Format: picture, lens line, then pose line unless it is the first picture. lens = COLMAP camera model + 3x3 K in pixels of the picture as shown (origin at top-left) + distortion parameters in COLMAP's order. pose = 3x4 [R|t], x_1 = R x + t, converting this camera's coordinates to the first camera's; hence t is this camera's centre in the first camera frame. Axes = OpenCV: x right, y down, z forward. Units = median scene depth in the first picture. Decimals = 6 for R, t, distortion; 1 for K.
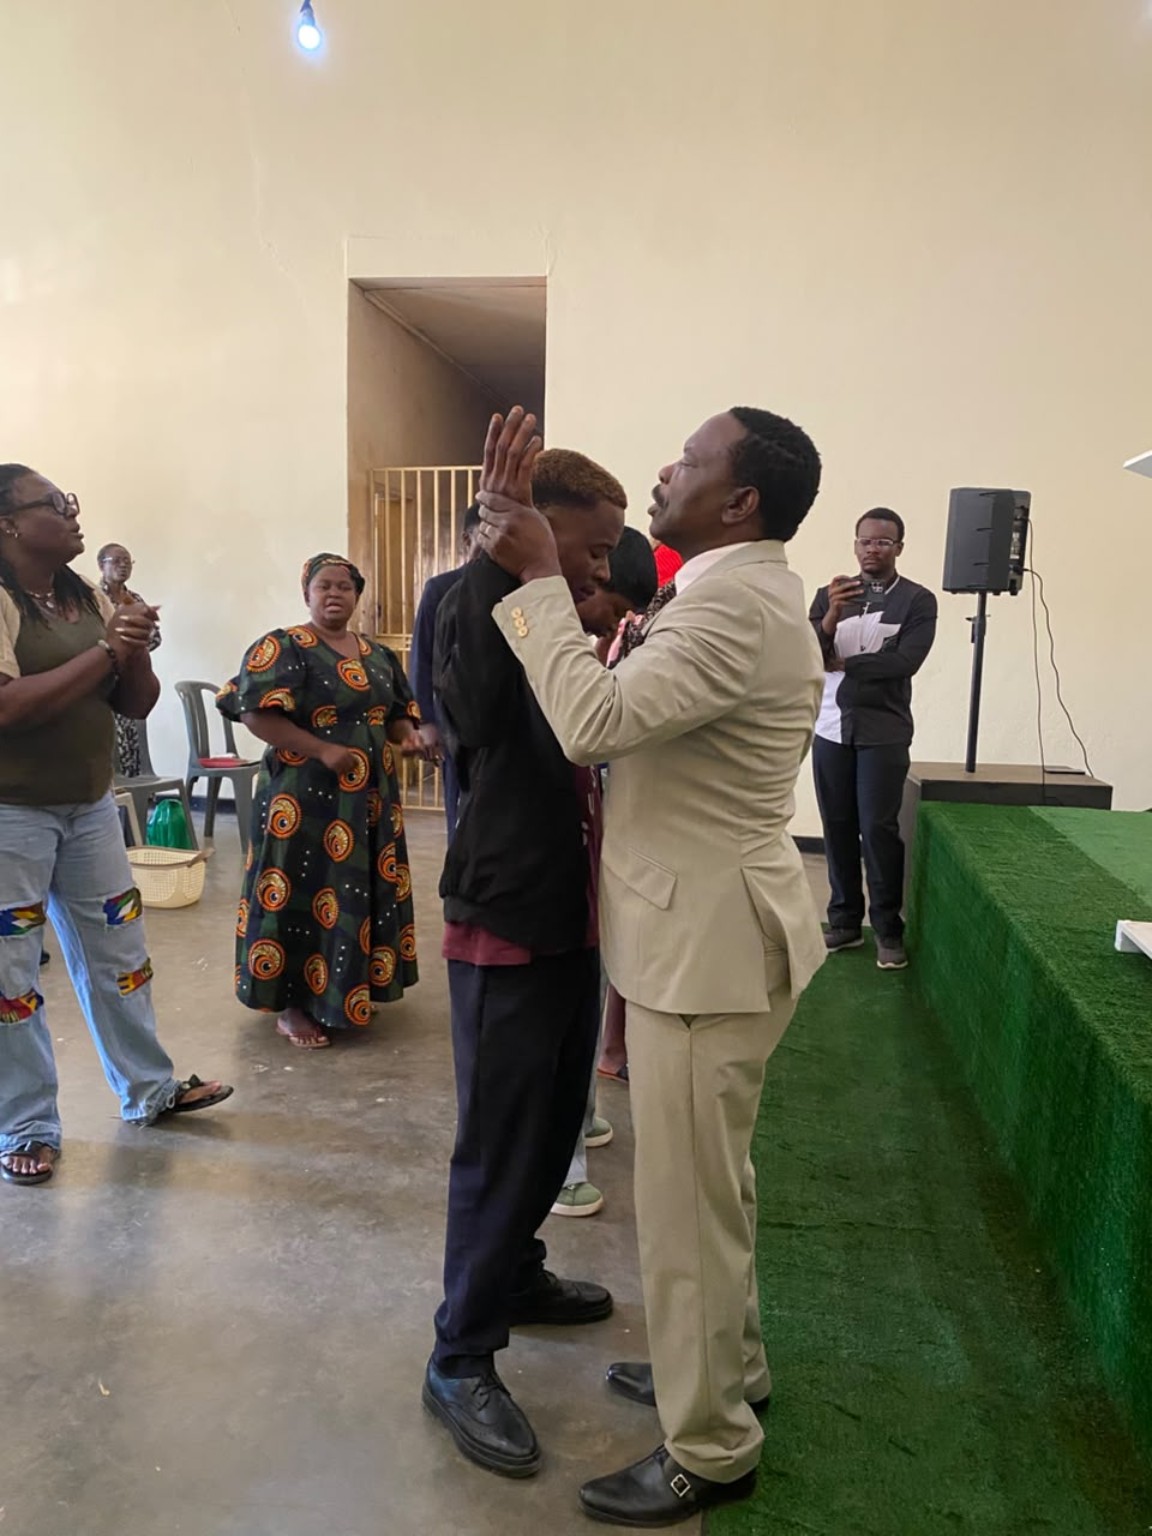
lens RADIAL K [[1217.2, 0, 579.9], [0, 1217.2, 774.9], [0, 0, 1]] dist [-0.006100, 0.002098]
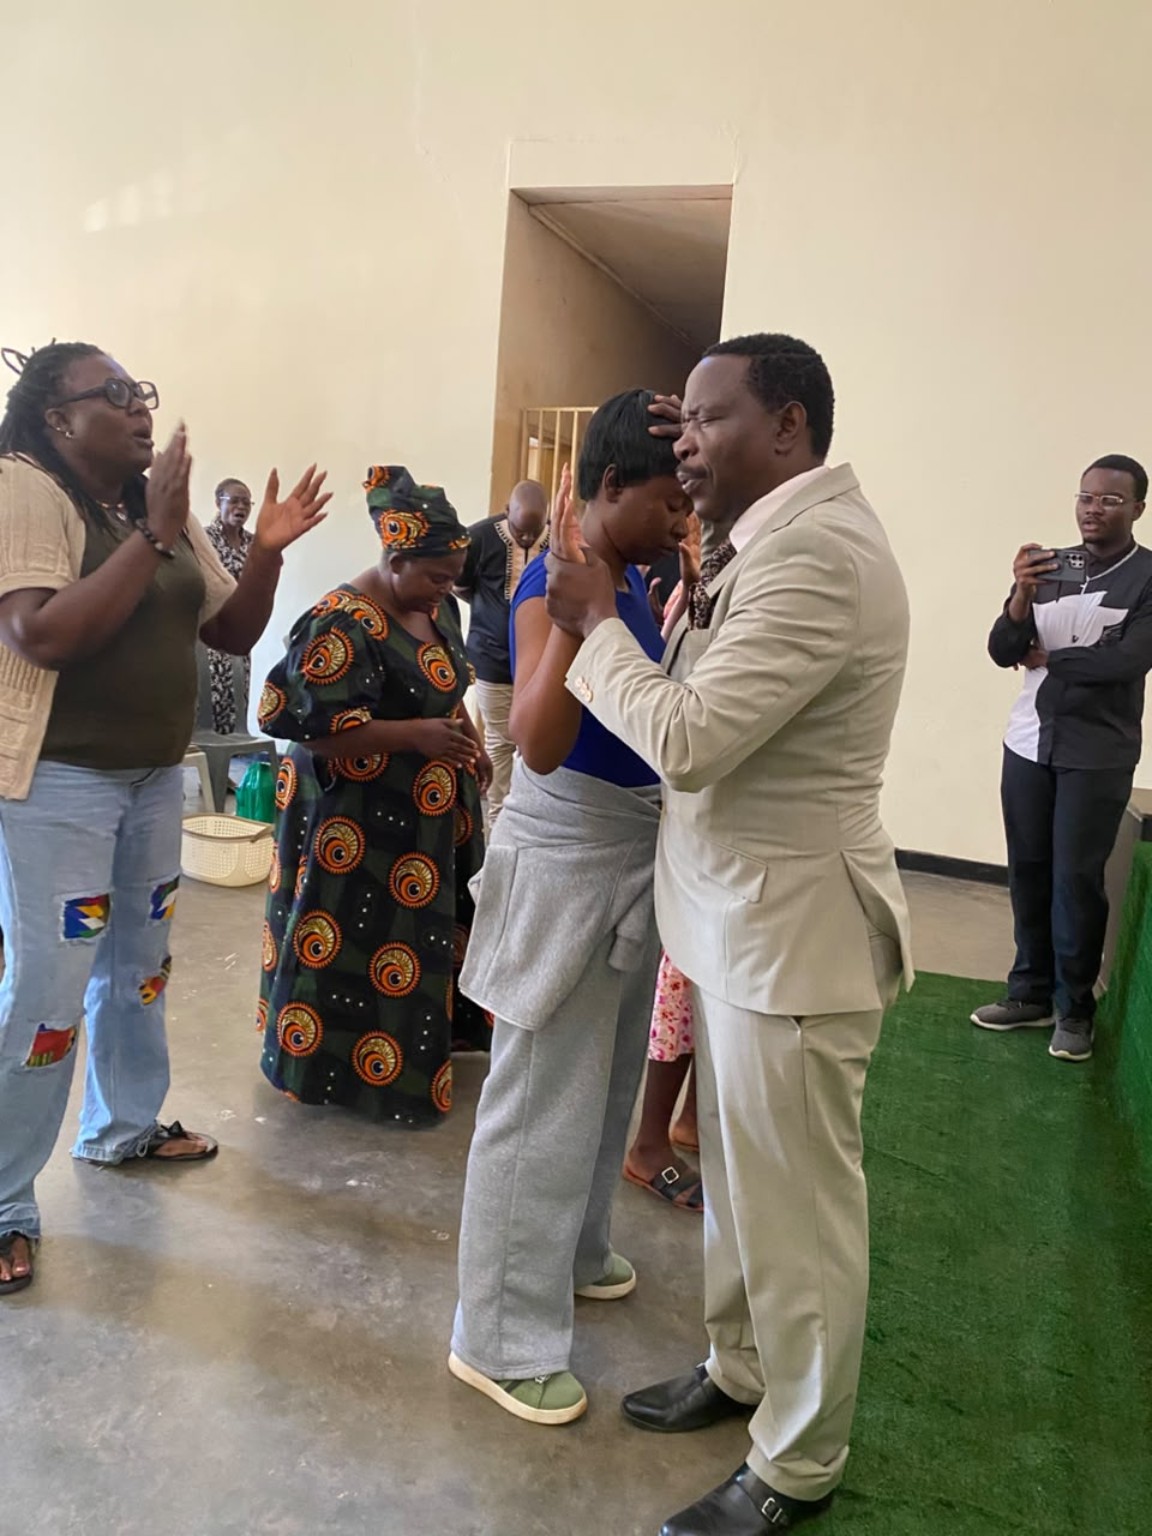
lens RADIAL K [[1232.6, 0, 582.1], [0, 1232.6, 767.5], [0, 0, 1]] dist [-0.000360, 0.001019]
pose [[0.983489, 0.078912, -0.162856, 0.102345], [-0.076855, 0.996863, 0.018903, -0.024249], [0.163837, -0.006074, 0.986469, 0.307943]]
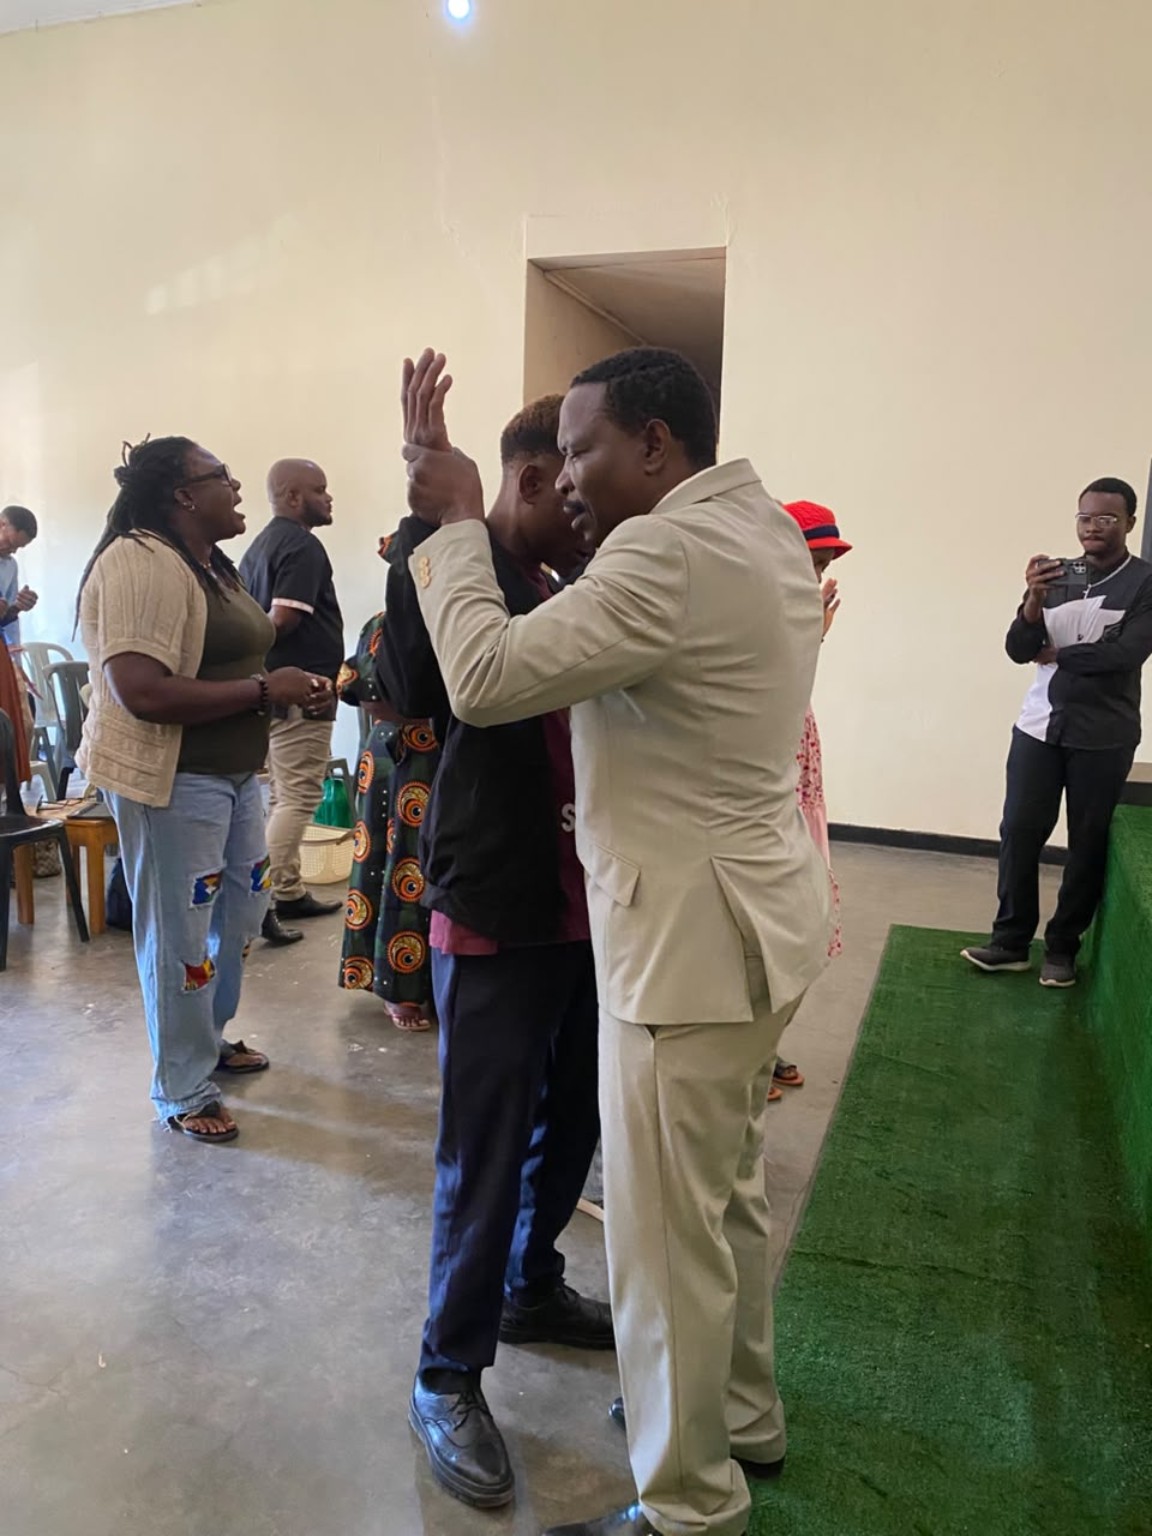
lens RADIAL K [[1223.0, 0, 583.4], [0, 1223.0, 771.5], [0, 0, 1]] dist [-0.001267, -0.003748]
pose [[0.983096, 0.029319, -0.180726, 0.118289], [-0.028971, 0.999570, 0.004565, 0.008550], [0.180782, 0.000748, 0.983523, 0.070704]]
